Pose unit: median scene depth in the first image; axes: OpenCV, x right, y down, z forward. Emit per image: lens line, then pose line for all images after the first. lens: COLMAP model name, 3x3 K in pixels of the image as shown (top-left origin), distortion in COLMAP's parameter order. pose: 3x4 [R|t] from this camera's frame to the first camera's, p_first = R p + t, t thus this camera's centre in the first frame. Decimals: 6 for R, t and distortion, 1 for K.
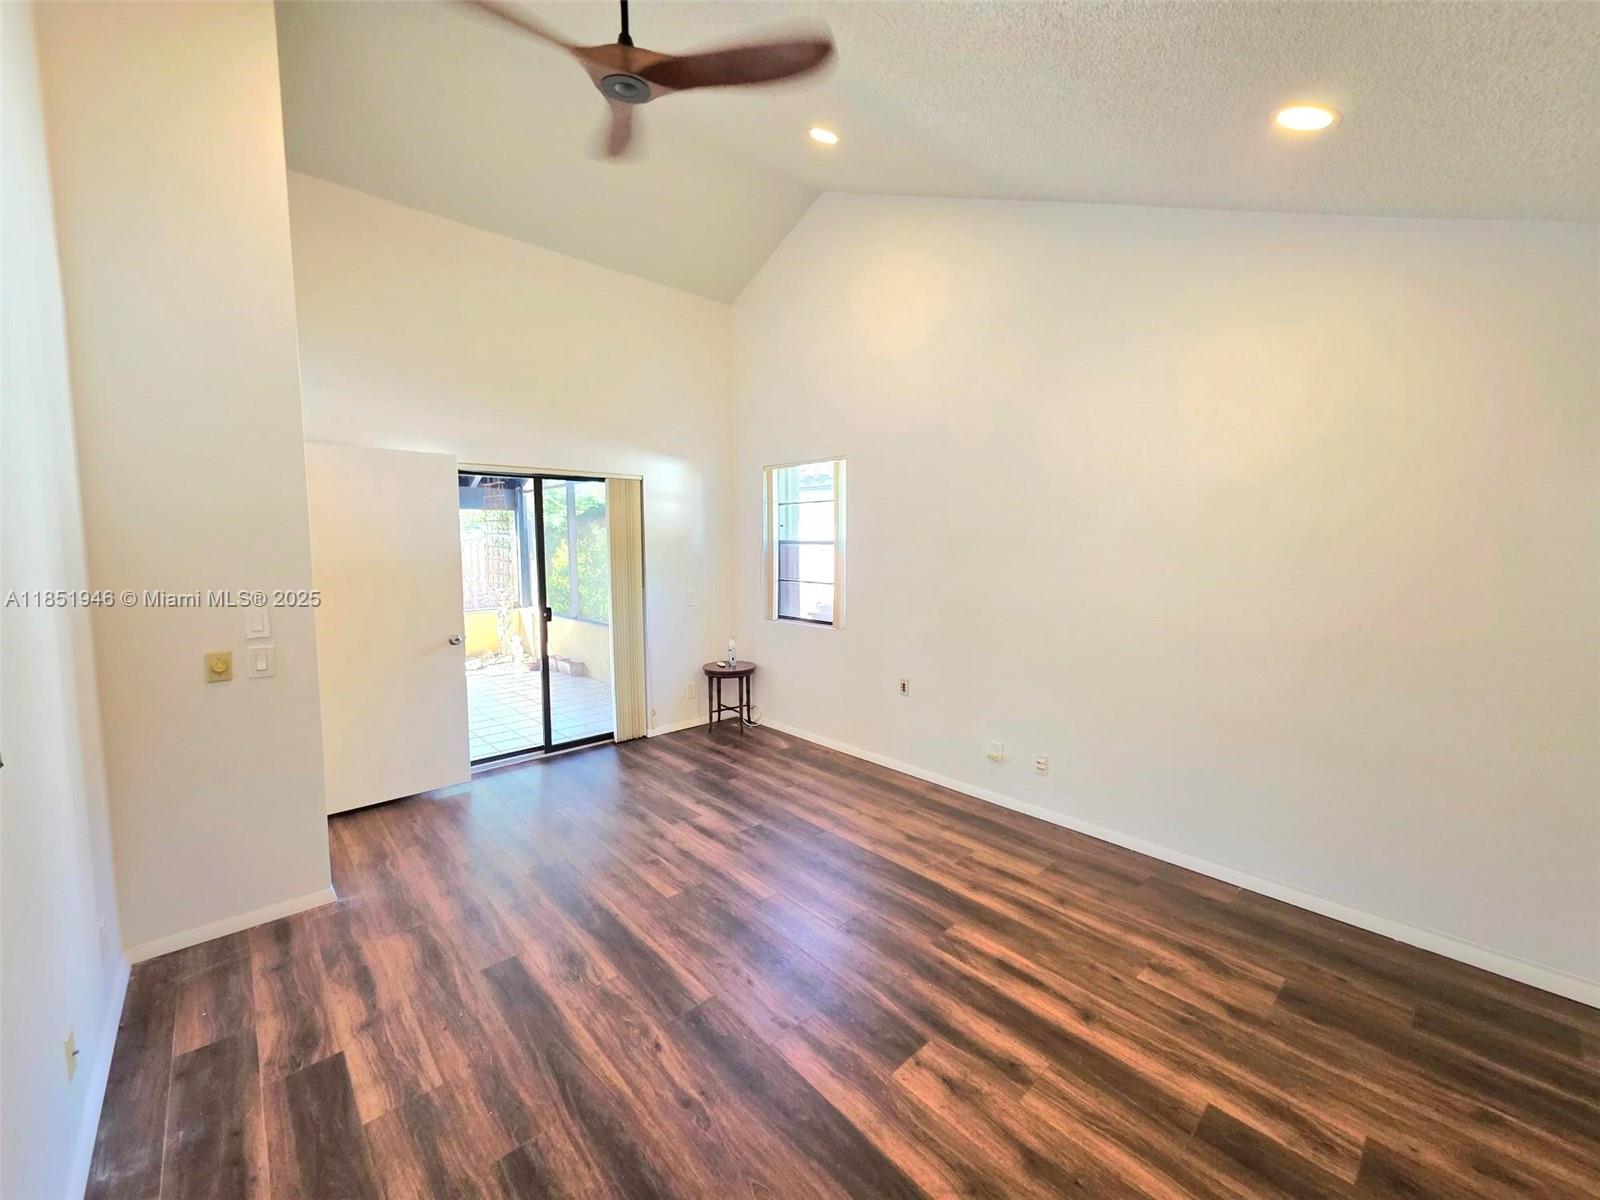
lens RADIAL K [[639.2, 0, 796.0], [0, 639.2, 593.1], [0, 0, 1]] dist [0.005697, 0.000105]
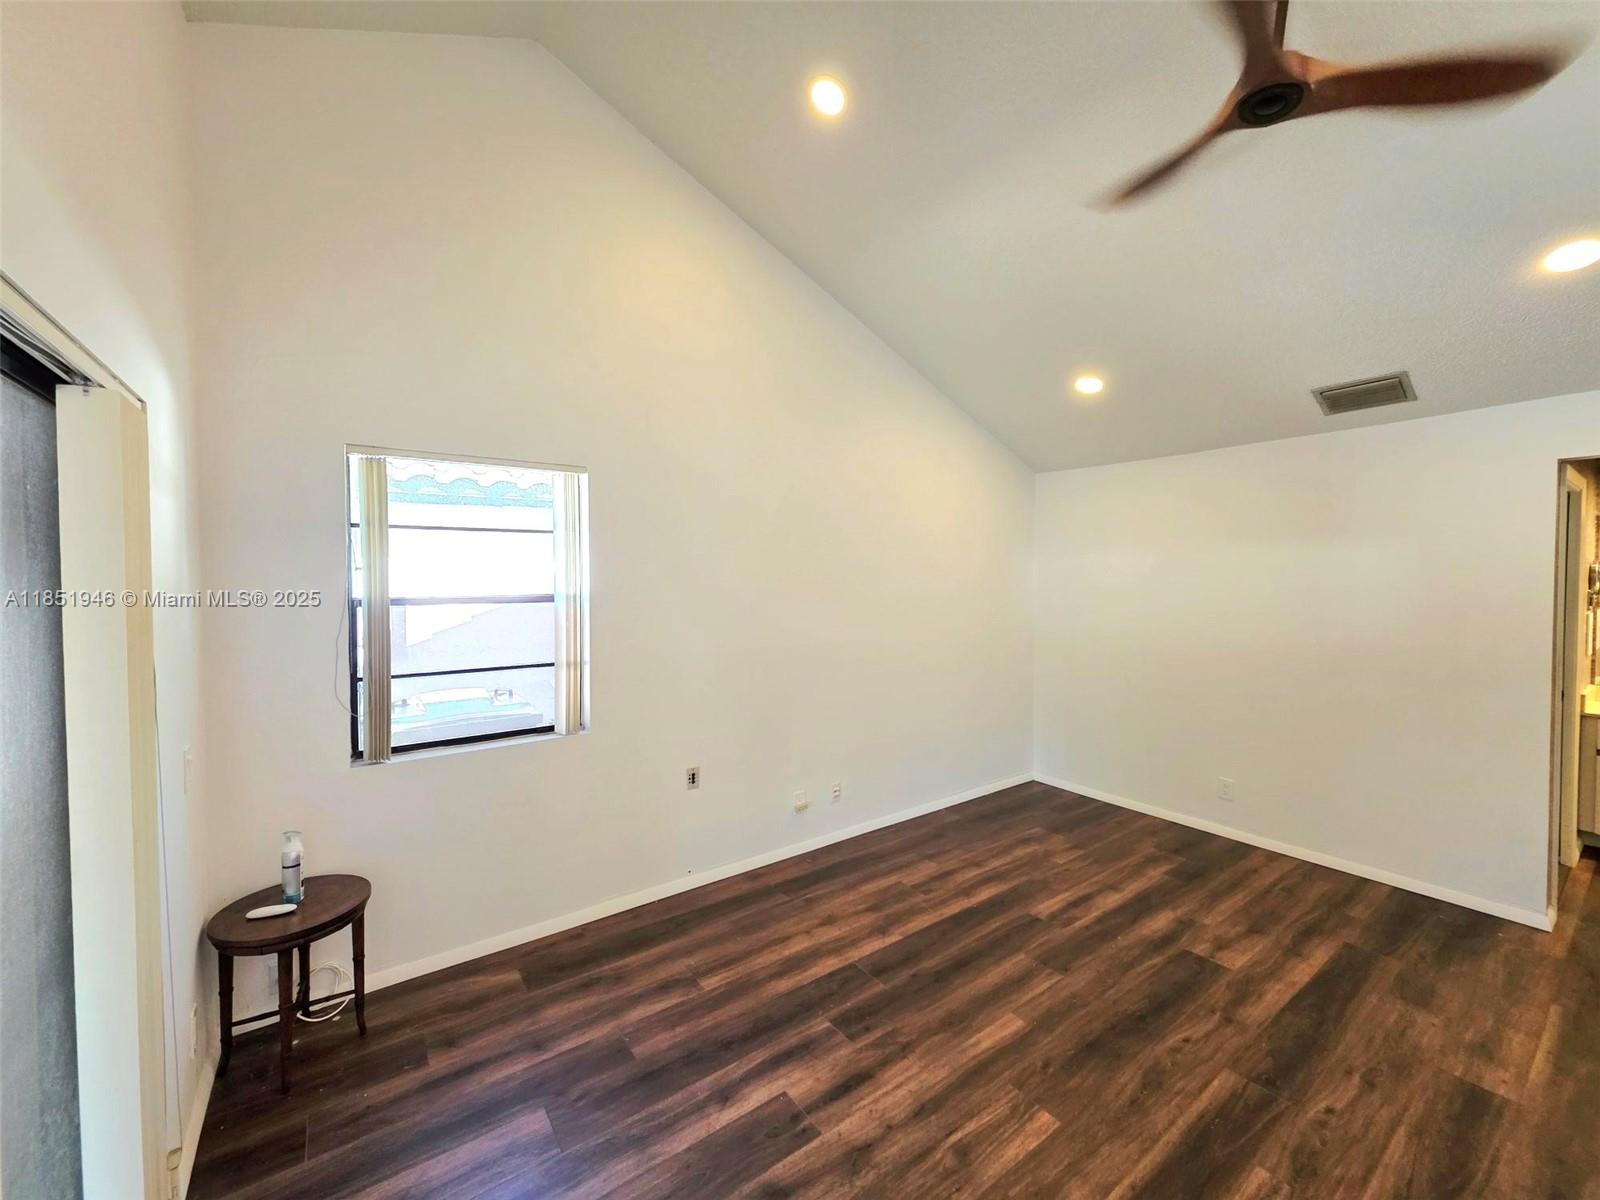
lens RADIAL K [[639.2, 0, 796.0], [0, 639.2, 593.1], [0, 0, 1]] dist [0.005697, 0.000105]
pose [[0.107995, -0.024054, 0.993860, -0.852772], [0.087072, 0.996094, 0.014647, -0.114946], [-0.990331, 0.084955, 0.109668, 1.099719]]
